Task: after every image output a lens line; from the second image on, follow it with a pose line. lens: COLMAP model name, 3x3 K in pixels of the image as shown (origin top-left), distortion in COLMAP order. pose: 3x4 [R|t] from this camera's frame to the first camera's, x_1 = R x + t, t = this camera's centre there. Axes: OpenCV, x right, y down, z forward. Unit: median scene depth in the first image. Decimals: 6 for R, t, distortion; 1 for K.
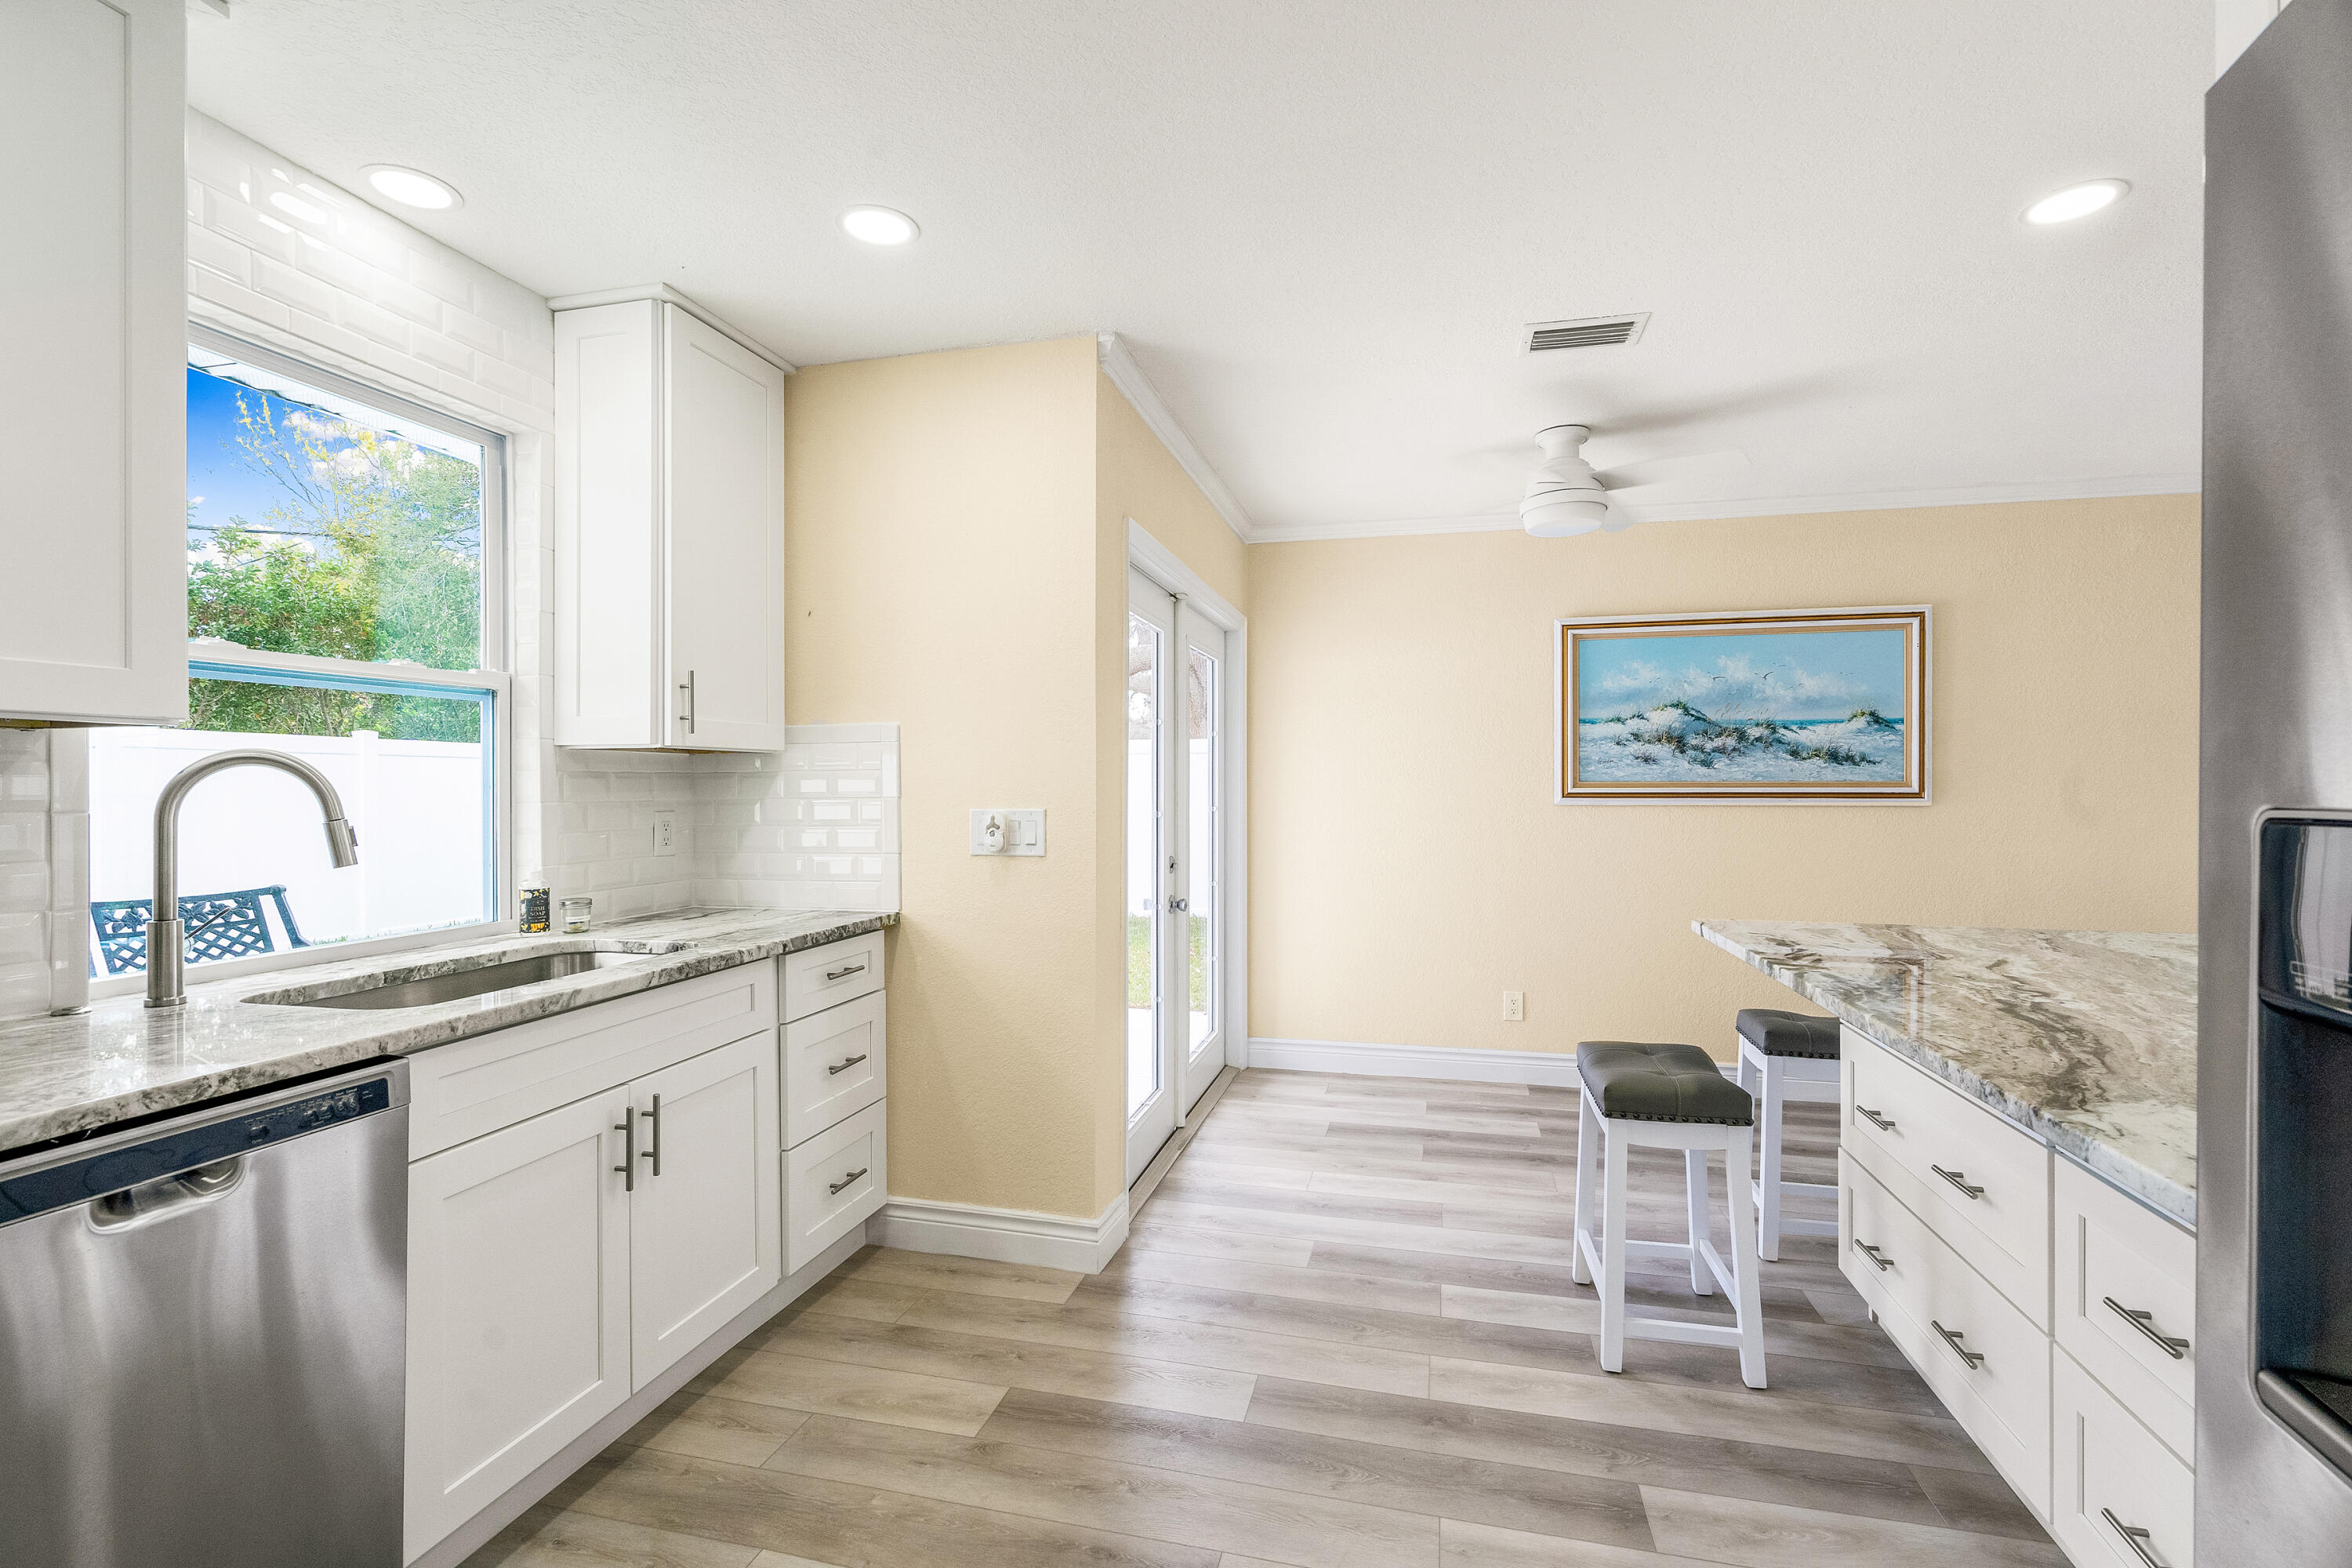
lens RADIAL K [[1078.1, 0, 1165.8], [0, 1078.1, 785.2], [0, 0, 1]] dist [0.000532, -0.000003]
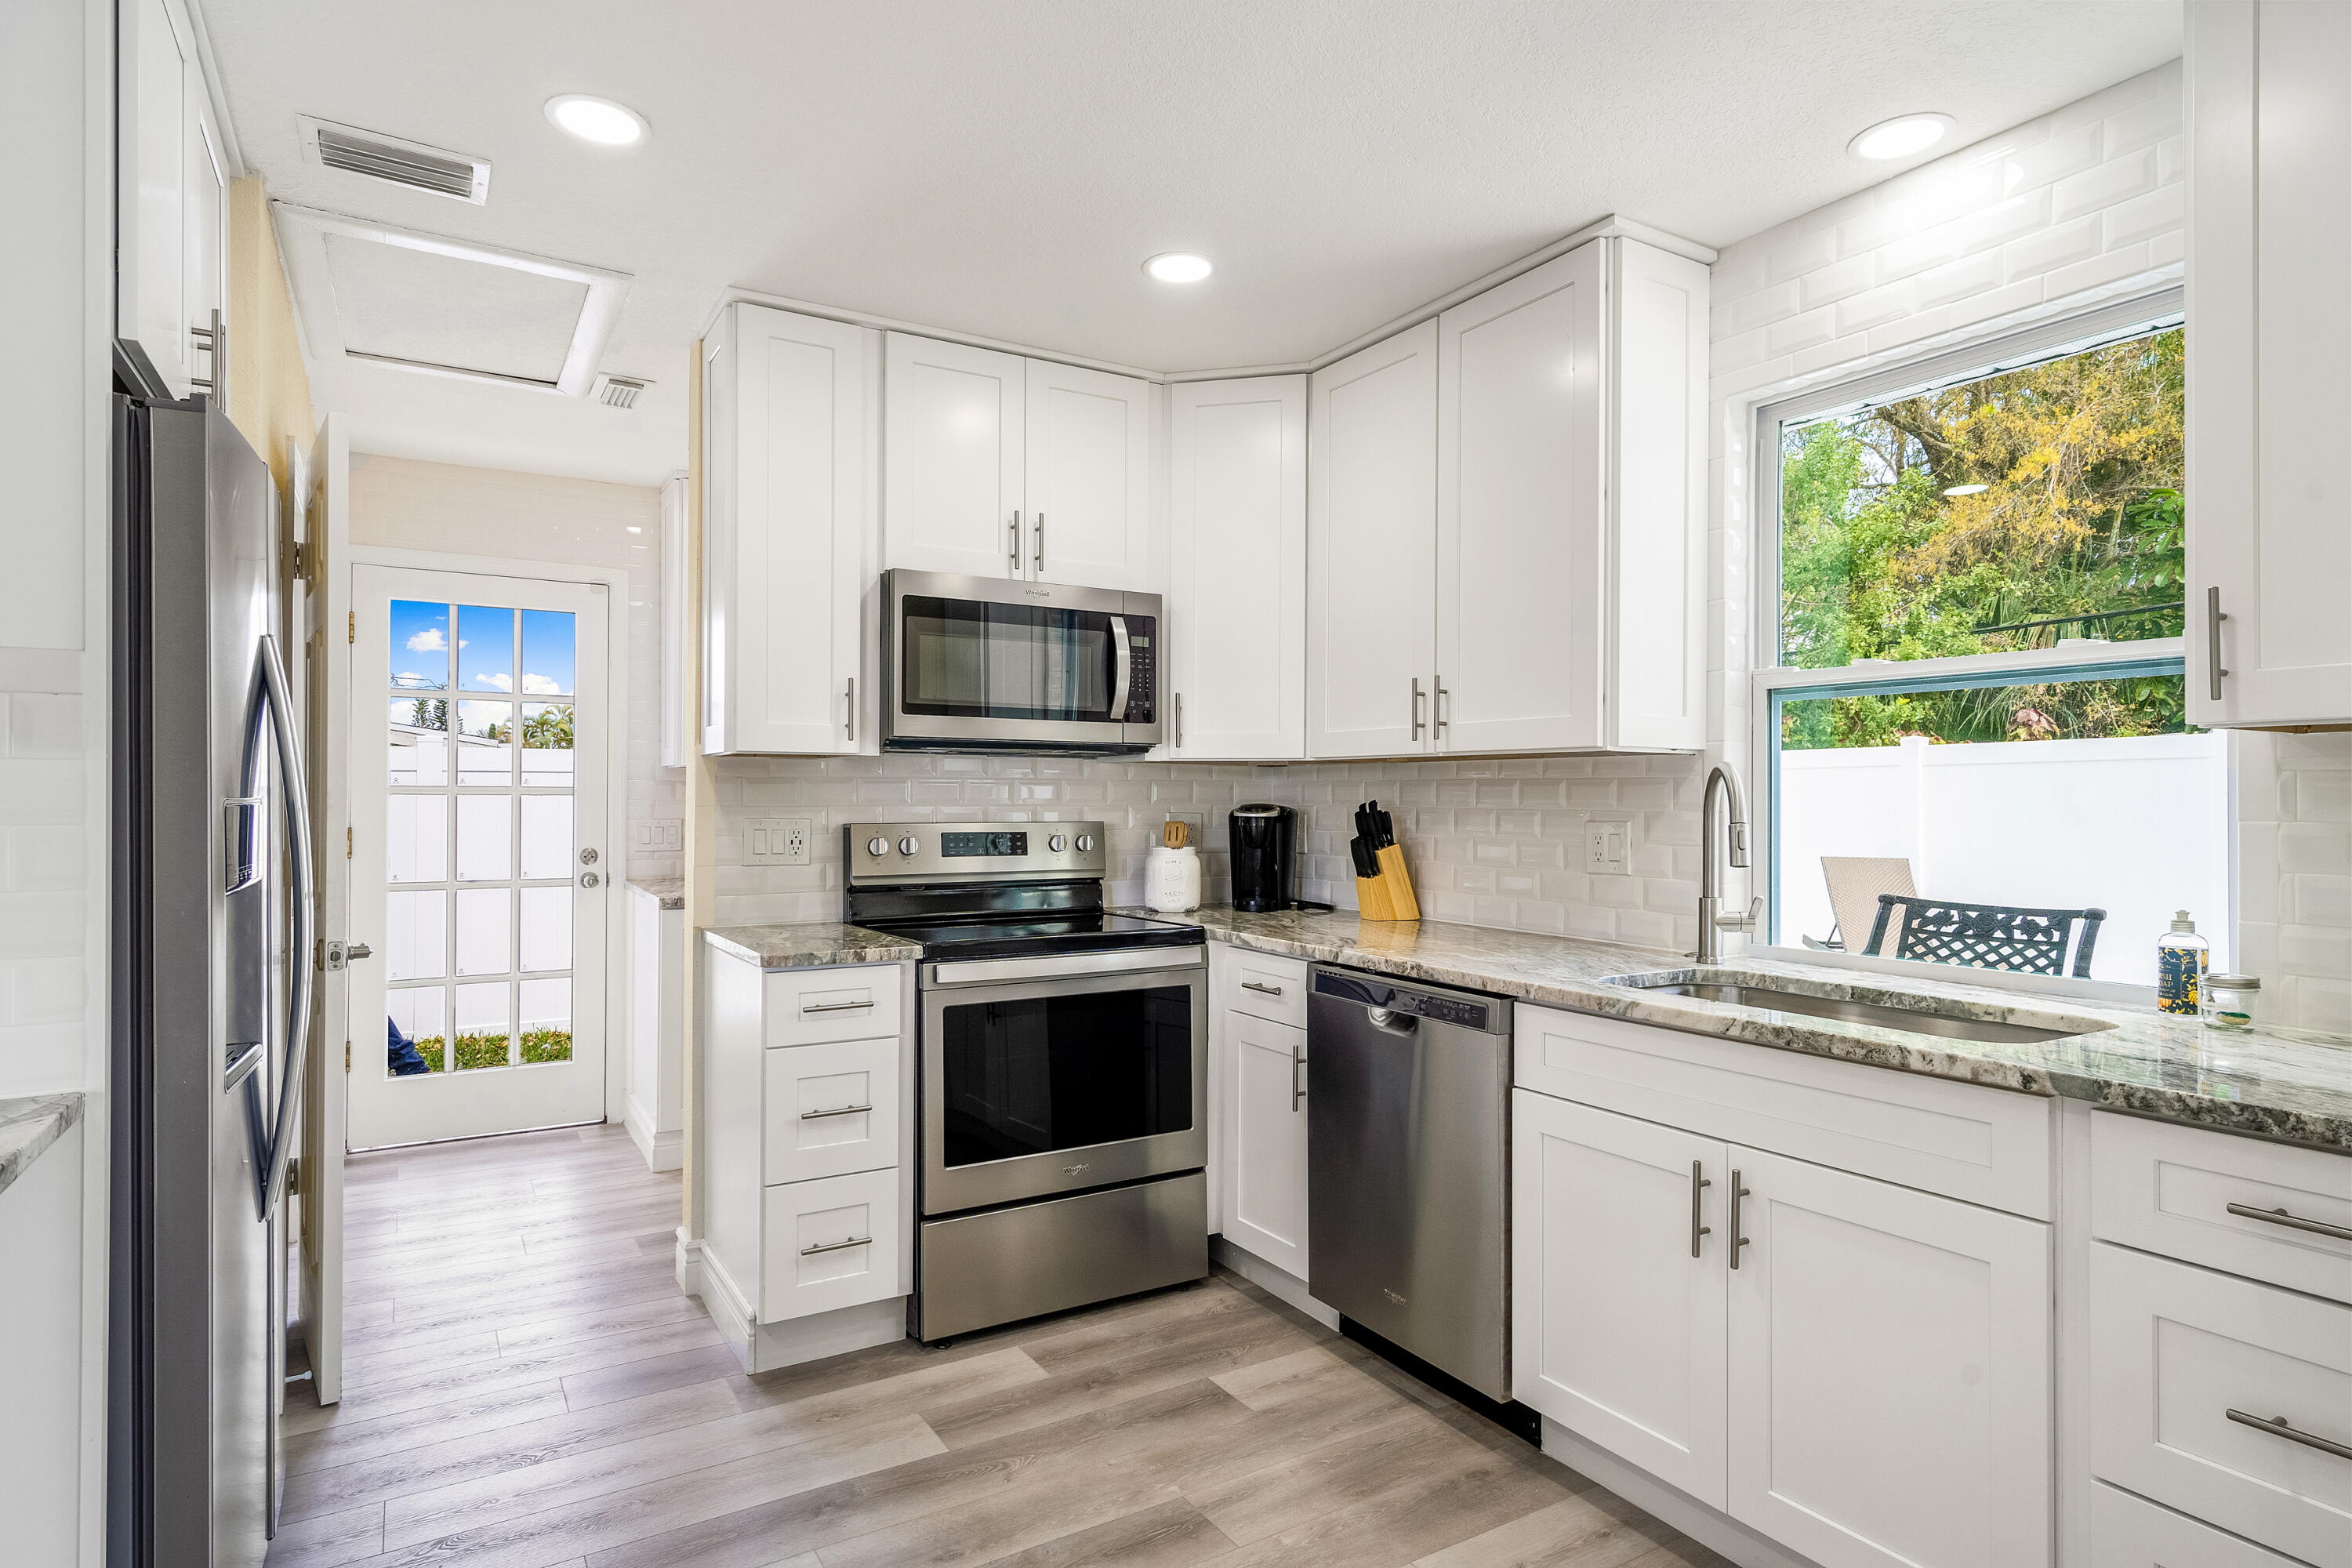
lens RADIAL K [[1285.7, 0, 1176.4], [0, 1285.7, 799.6], [0, 0, 1]] dist [0.000598, -0.000126]
pose [[-0.725293, -0.006827, -0.688407, 0.486889], [-0.004454, 0.999976, -0.005225, 0.012744], [0.688426, -0.000723, -0.725306, 1.365634]]
